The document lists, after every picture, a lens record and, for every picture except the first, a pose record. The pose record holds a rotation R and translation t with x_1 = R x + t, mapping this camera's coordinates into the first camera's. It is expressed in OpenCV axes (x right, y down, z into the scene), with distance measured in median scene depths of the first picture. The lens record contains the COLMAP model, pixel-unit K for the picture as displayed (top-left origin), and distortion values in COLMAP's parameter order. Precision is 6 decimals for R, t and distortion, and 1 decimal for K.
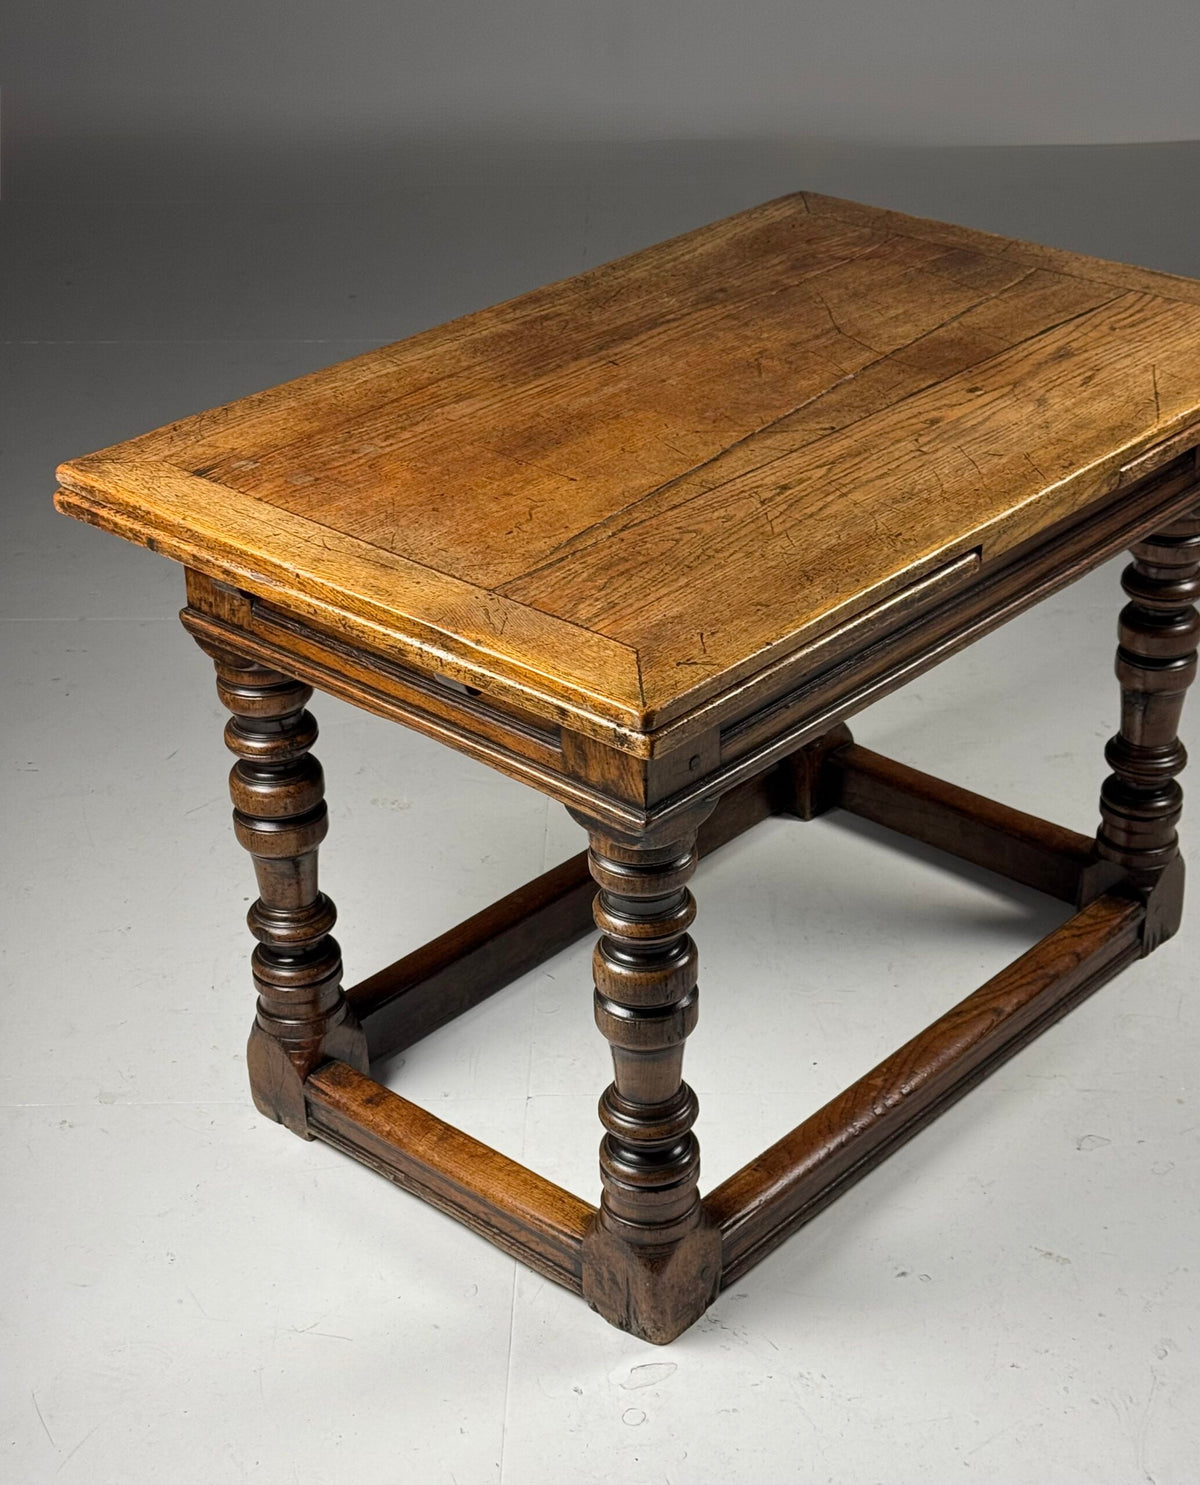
lens RADIAL K [[2515.4, 0, 632.5], [0, 2515.4, 795.9], [0, 0, 1]] dist [0.159462, -0.063942]
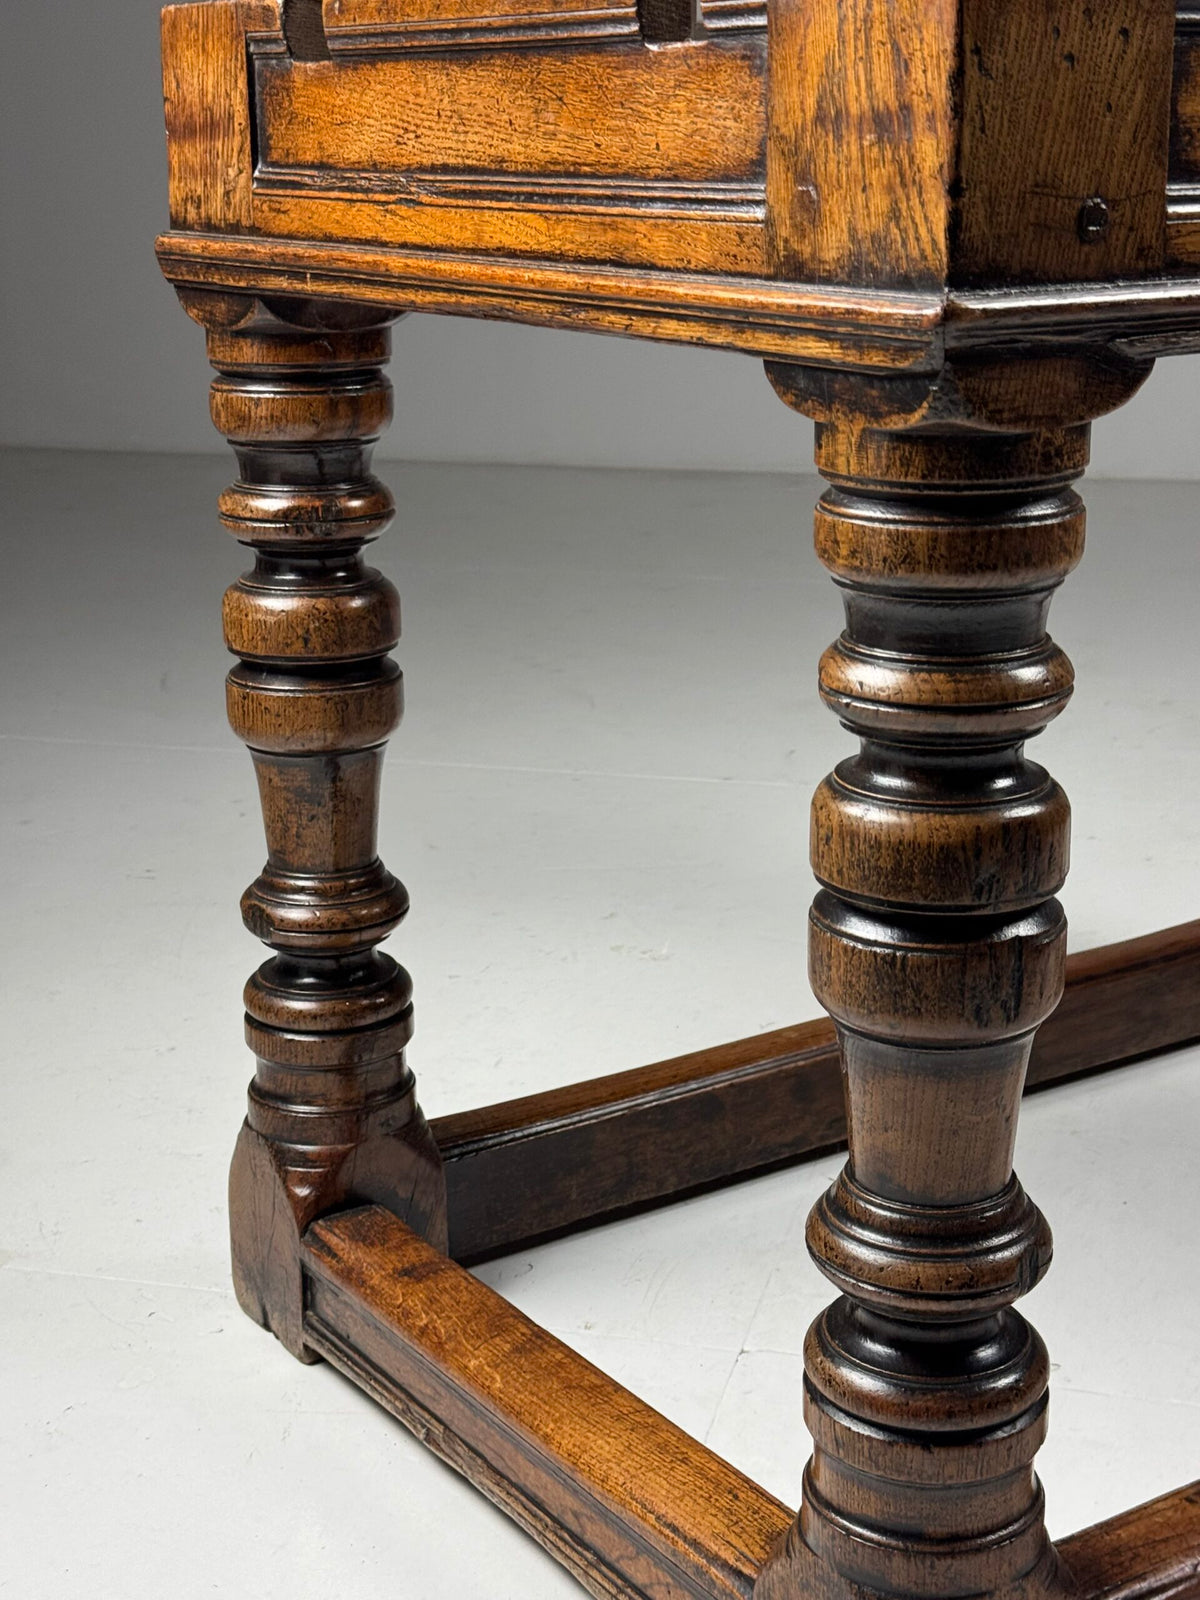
lens RADIAL K [[2365.1, 0, 628.1], [0, 2365.1, 774.3], [0, 0, 1]] dist [0.144137, -0.088758]
pose [[0.972872, 0.076309, -0.218395, 0.036064], [-0.132087, 0.958254, -0.253580, 0.147678], [0.189928, 0.275548, 0.942338, 0.564097]]
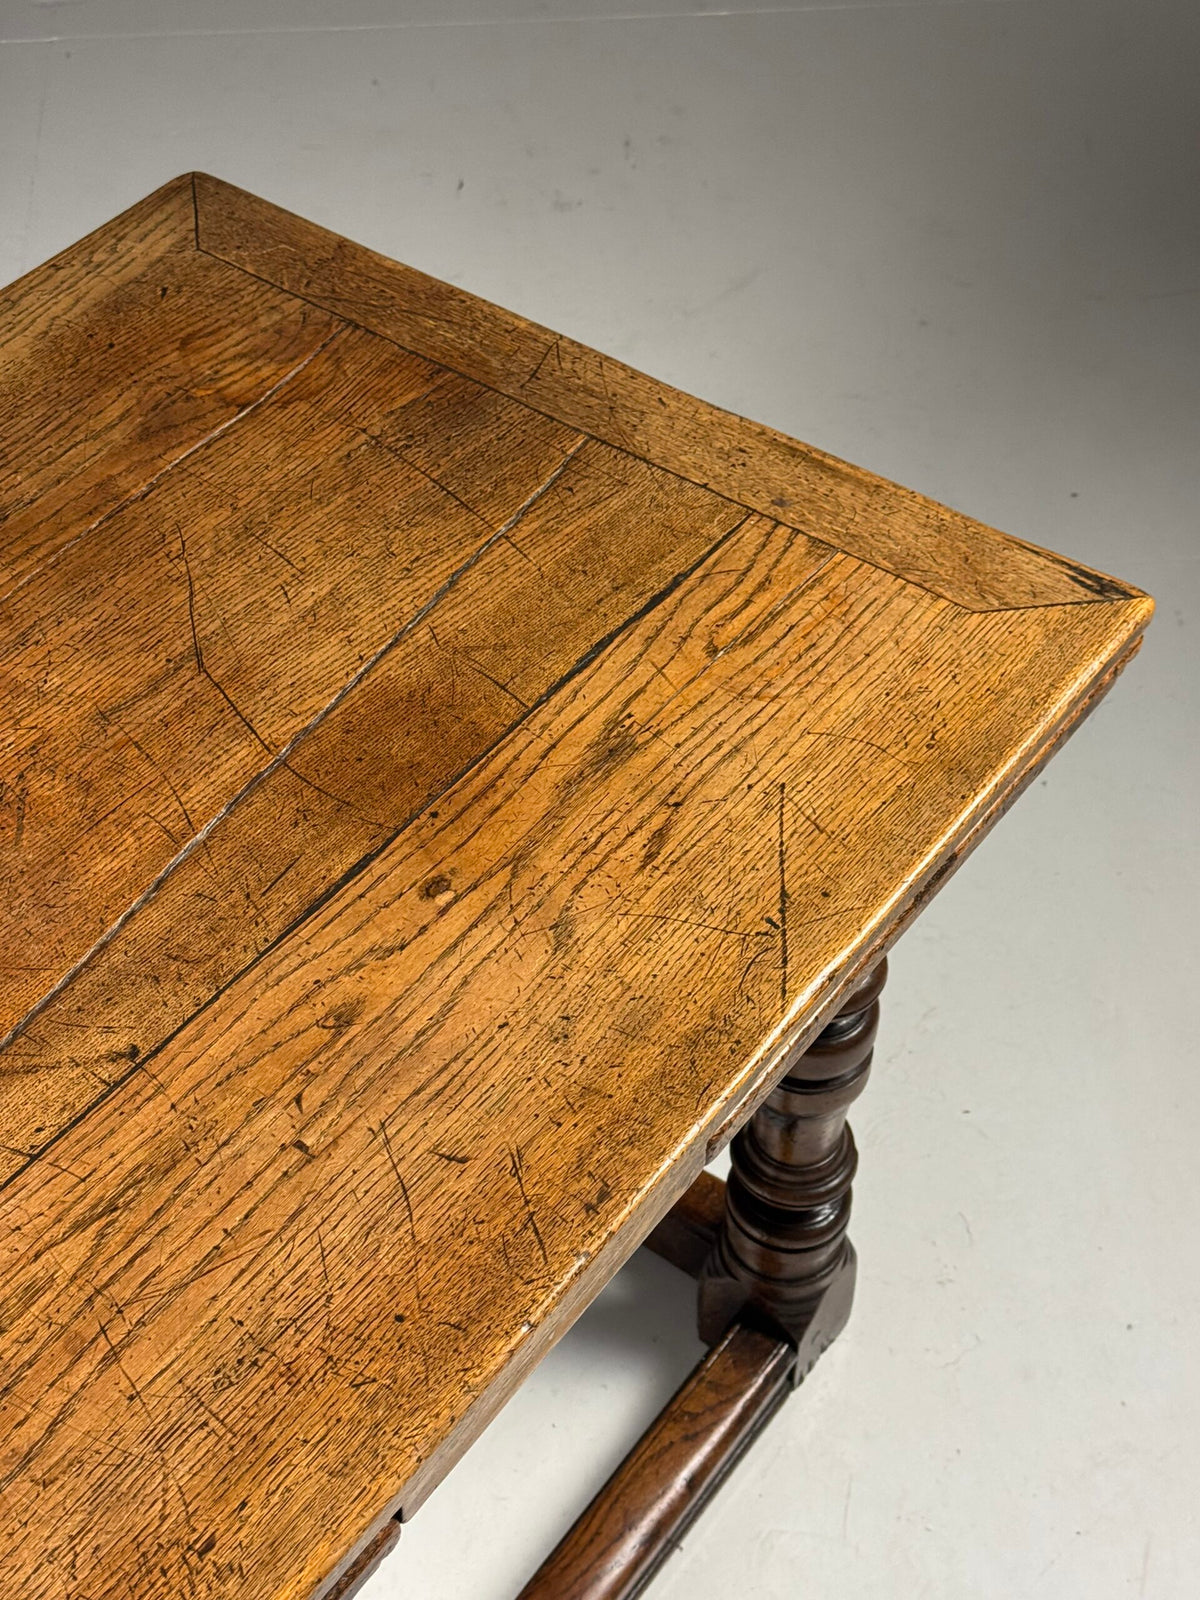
lens RADIAL K [[2309.3, 0, 600.0], [0, 2309.3, 800.0], [0, 0, 1]] dist [0.178640, -0.305264]
pose [[0.995399, -0.052120, 0.080402, 0.131189], [0.026871, 0.957288, 0.287884, -0.309790], [-0.091973, -0.284399, 0.954284, 0.556369]]
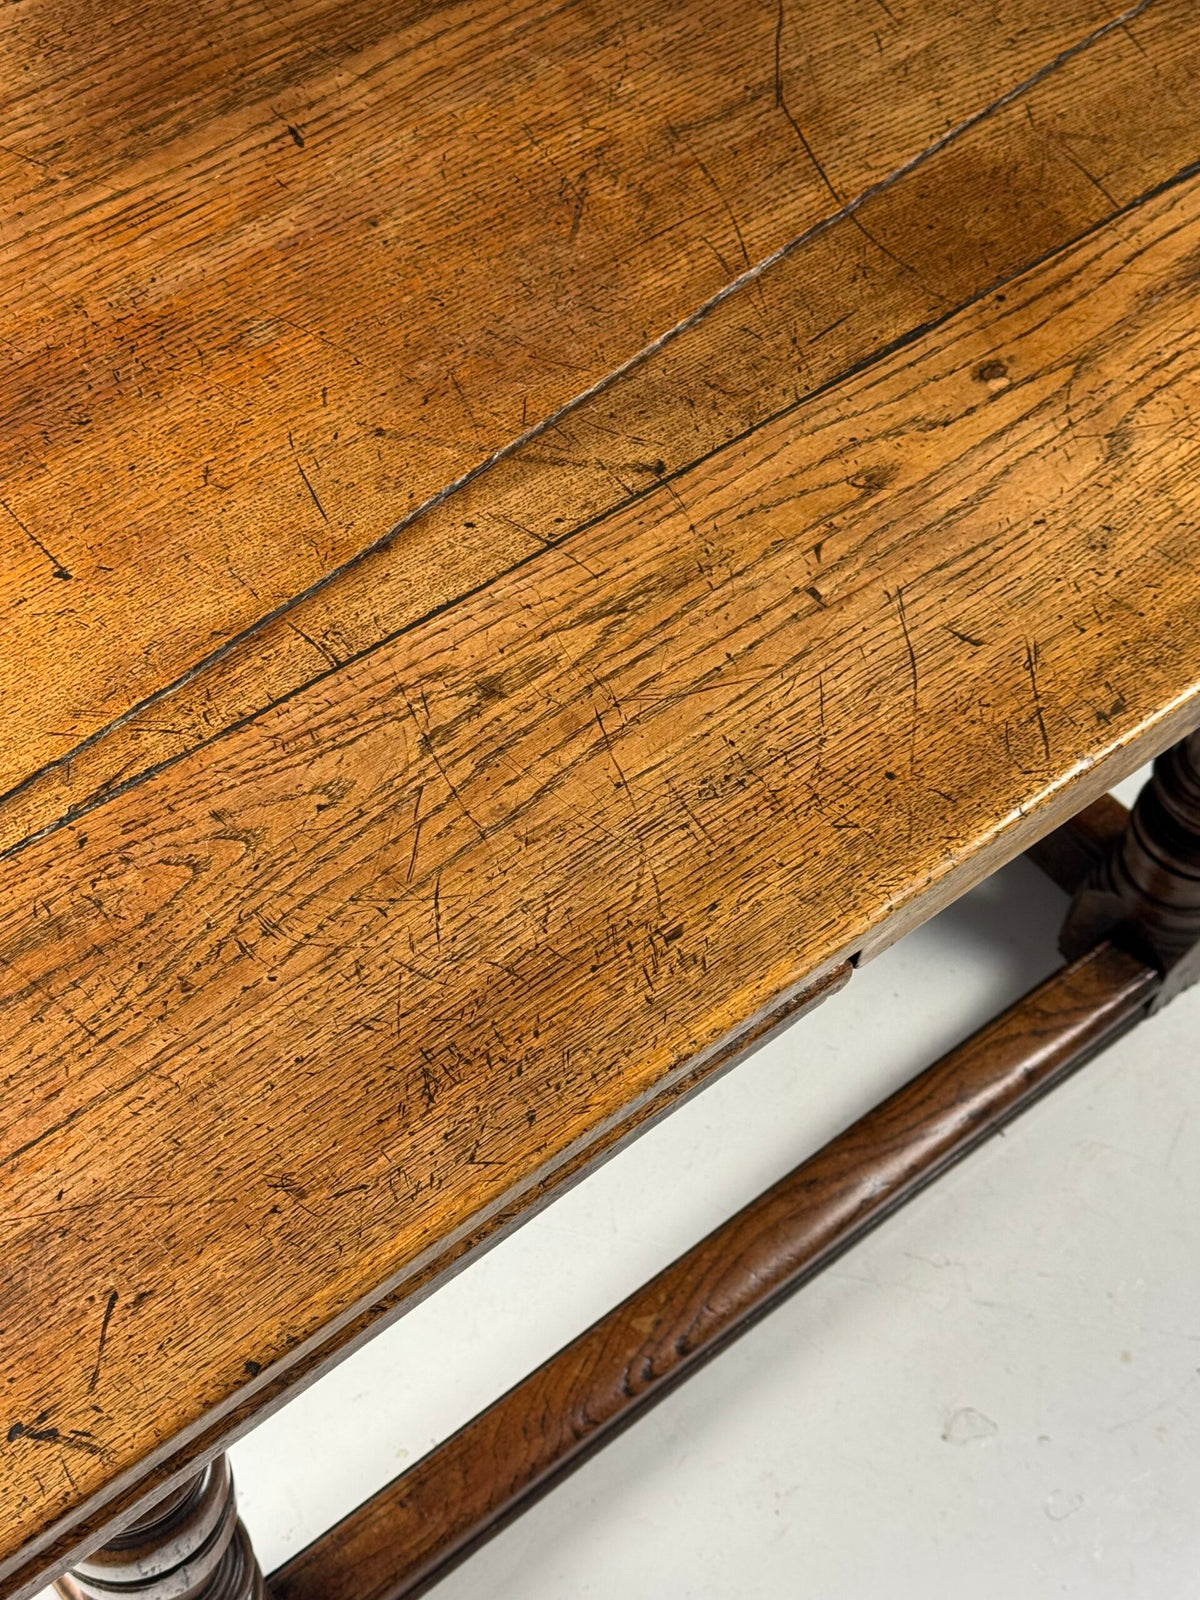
lens RADIAL K [[2310.1, 0, 584.4], [0, 2310.1, 822.2], [0, 0, 1]] dist [0.176432, -0.344530]
pose [[0.985819, 0.162214, -0.042973, 0.091905], [-0.127503, 0.890549, 0.436653, -0.266930], [0.109101, -0.424982, 0.898603, 0.557209]]
